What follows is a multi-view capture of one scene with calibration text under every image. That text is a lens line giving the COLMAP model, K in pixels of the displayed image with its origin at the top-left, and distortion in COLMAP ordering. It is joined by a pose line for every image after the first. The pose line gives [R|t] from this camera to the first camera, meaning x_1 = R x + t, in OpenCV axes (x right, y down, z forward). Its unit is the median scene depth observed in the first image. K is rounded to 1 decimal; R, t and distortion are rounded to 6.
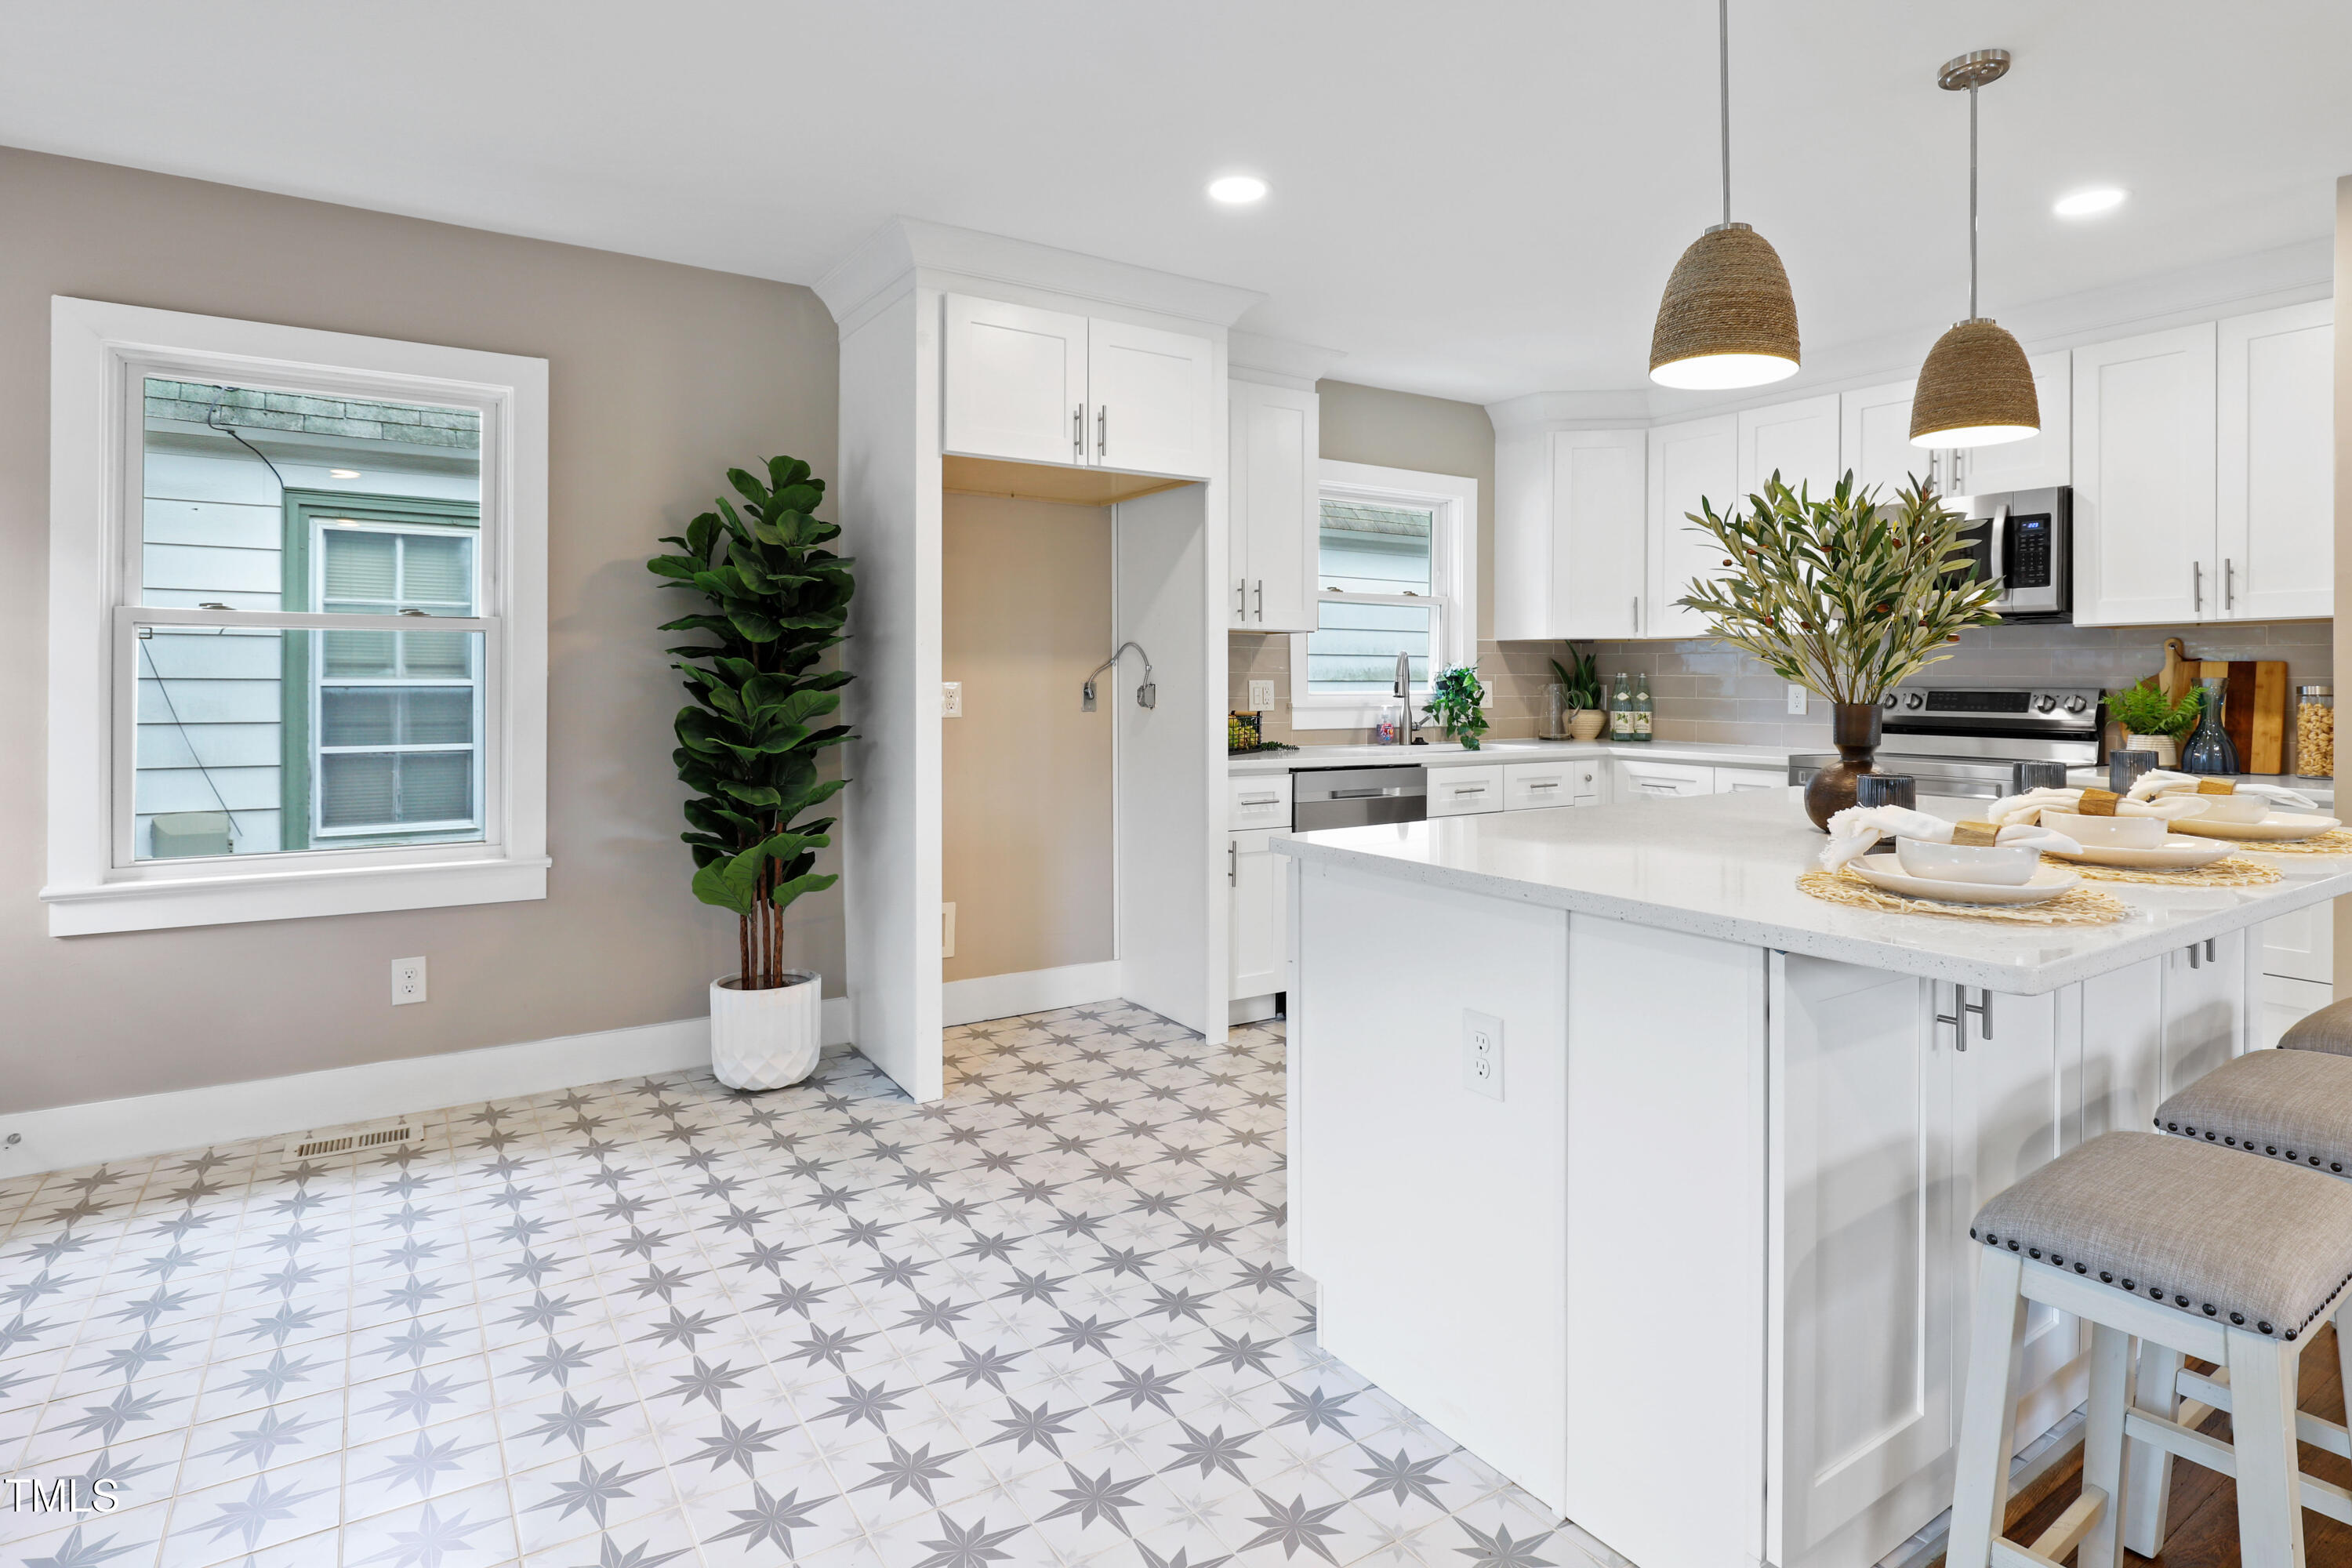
lens RADIAL K [[1245.1, 0, 1184.2], [0, 1245.1, 685.9], [0, 0, 1]] dist [-0.001091, -0.000150]
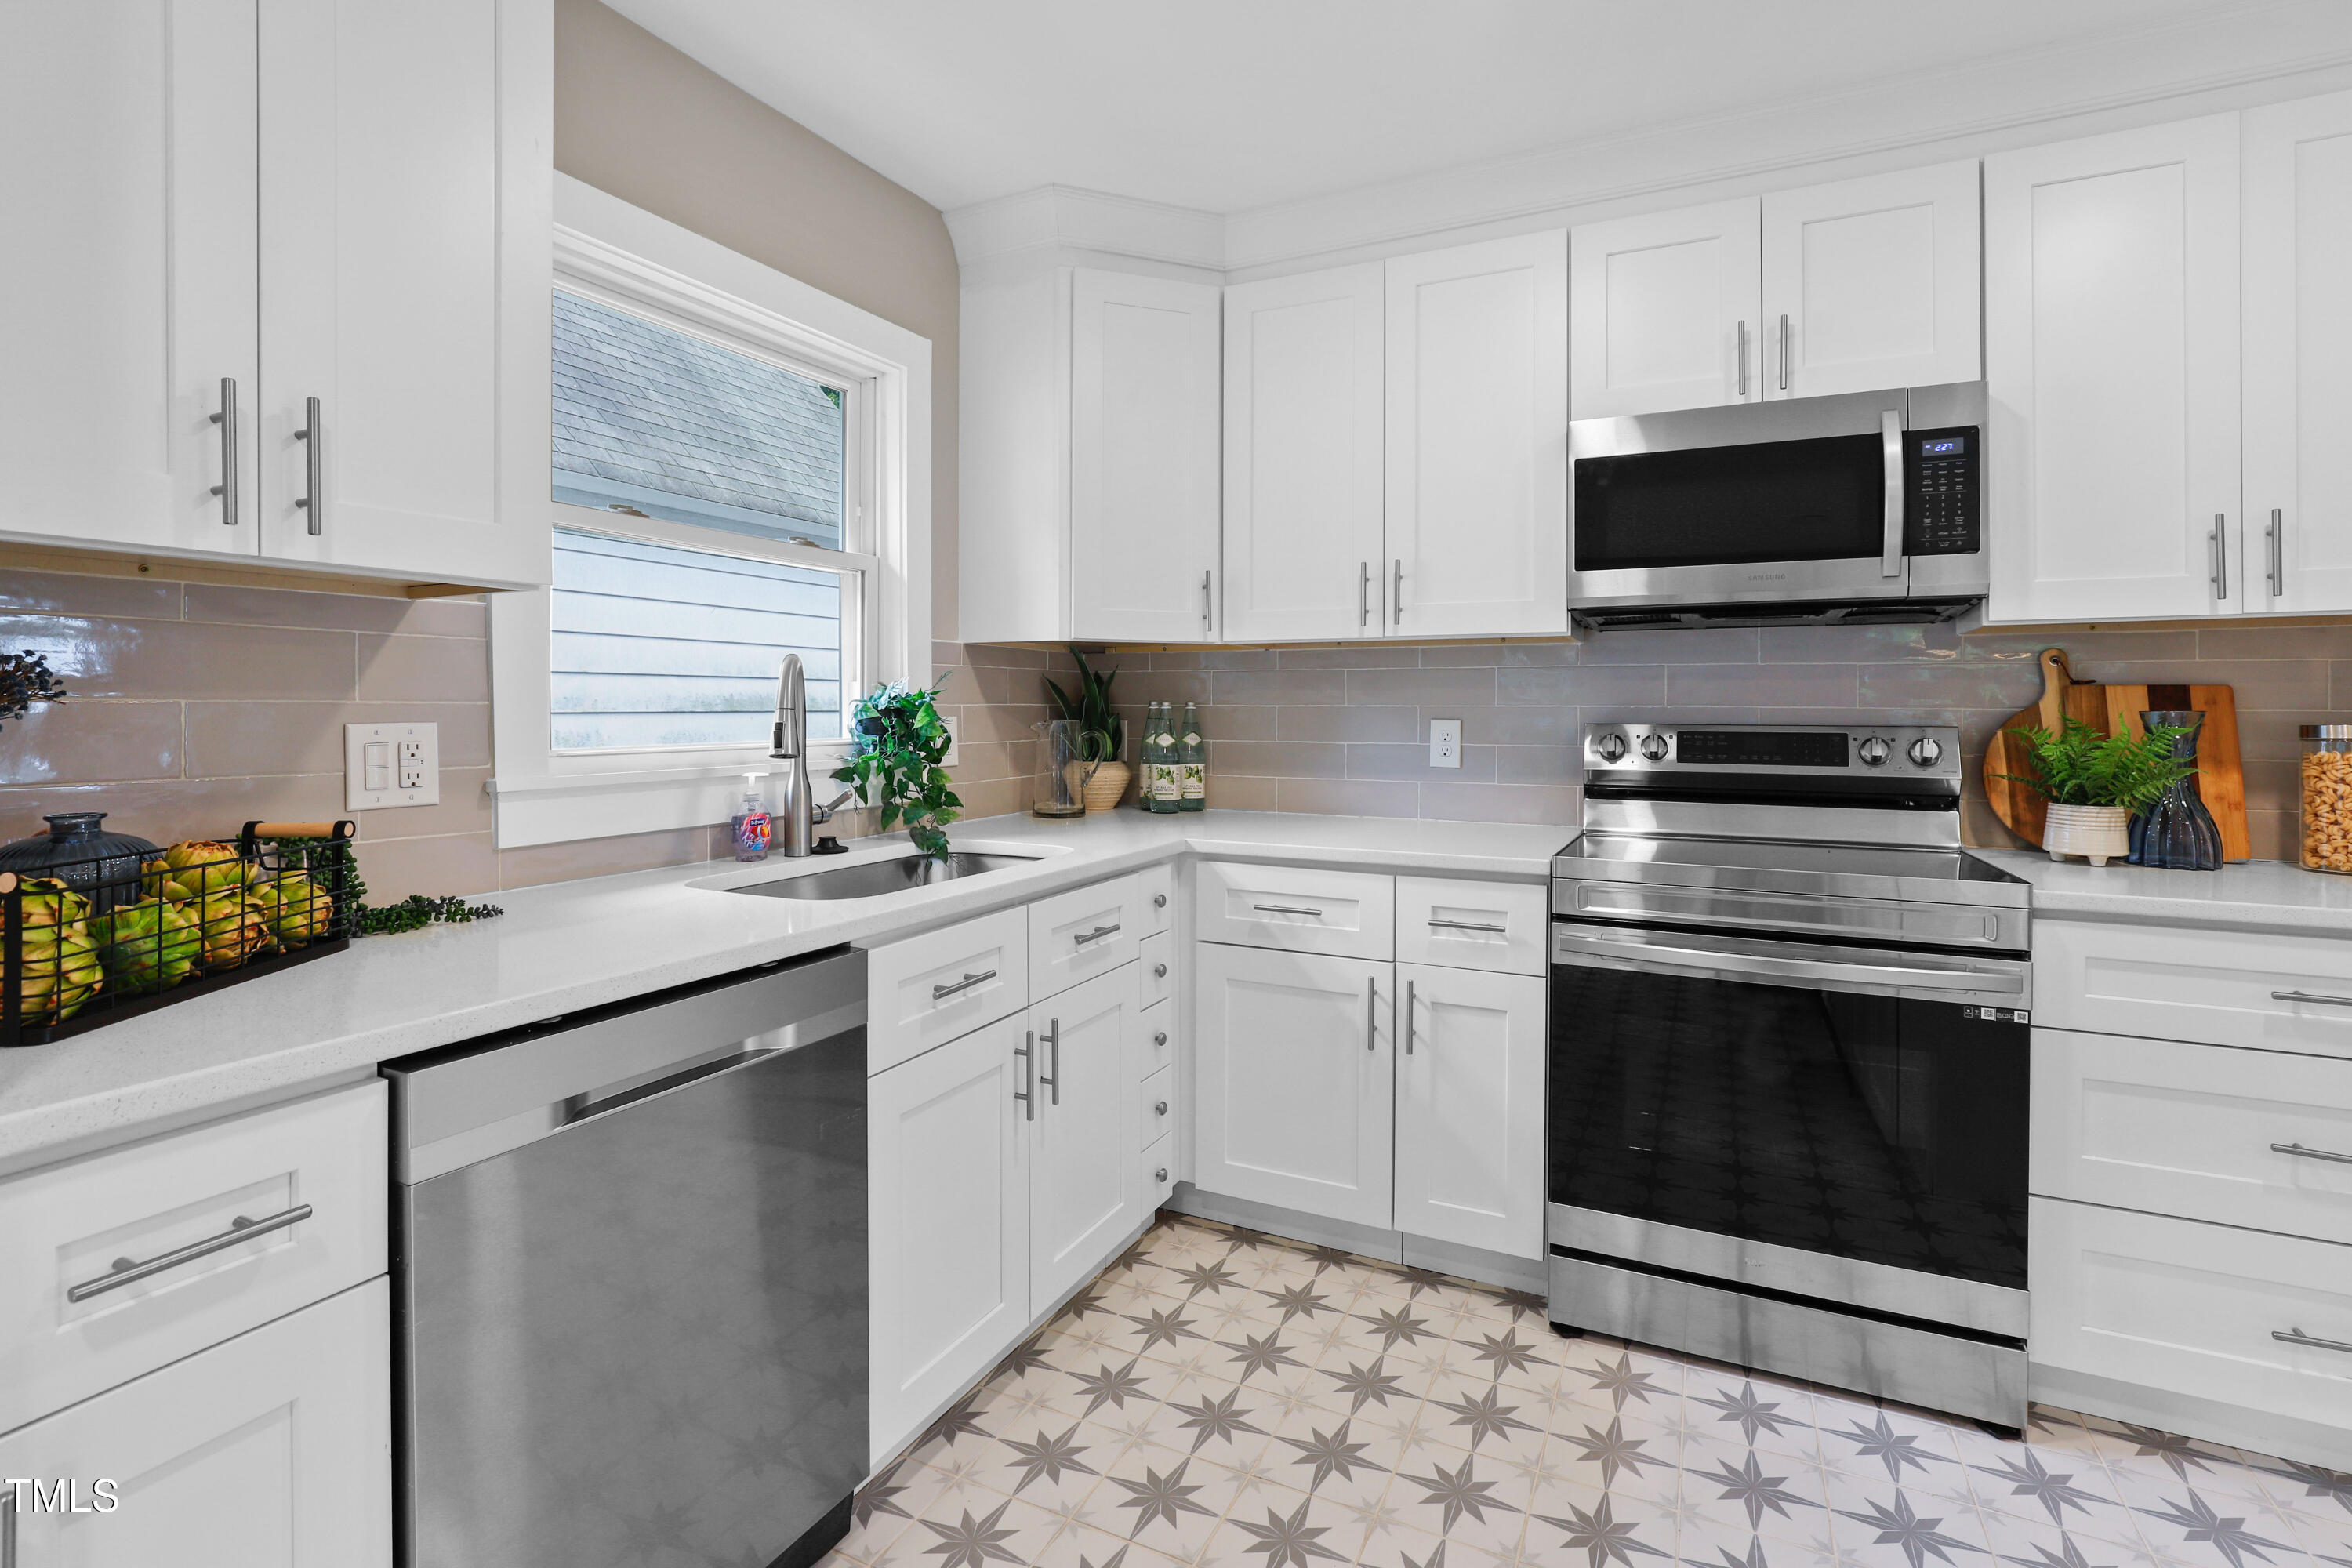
lens RADIAL K [[1099.4, 0, 1184.2], [0, 1099.4, 727.7], [0, 0, 1]] dist [-0.020633, -0.000072]
pose [[0.861929, -0.012390, 0.506878, 0.091844], [0.004469, 0.999848, 0.016841, -0.006860], [-0.507010, -0.012251, 0.861853, 0.556856]]
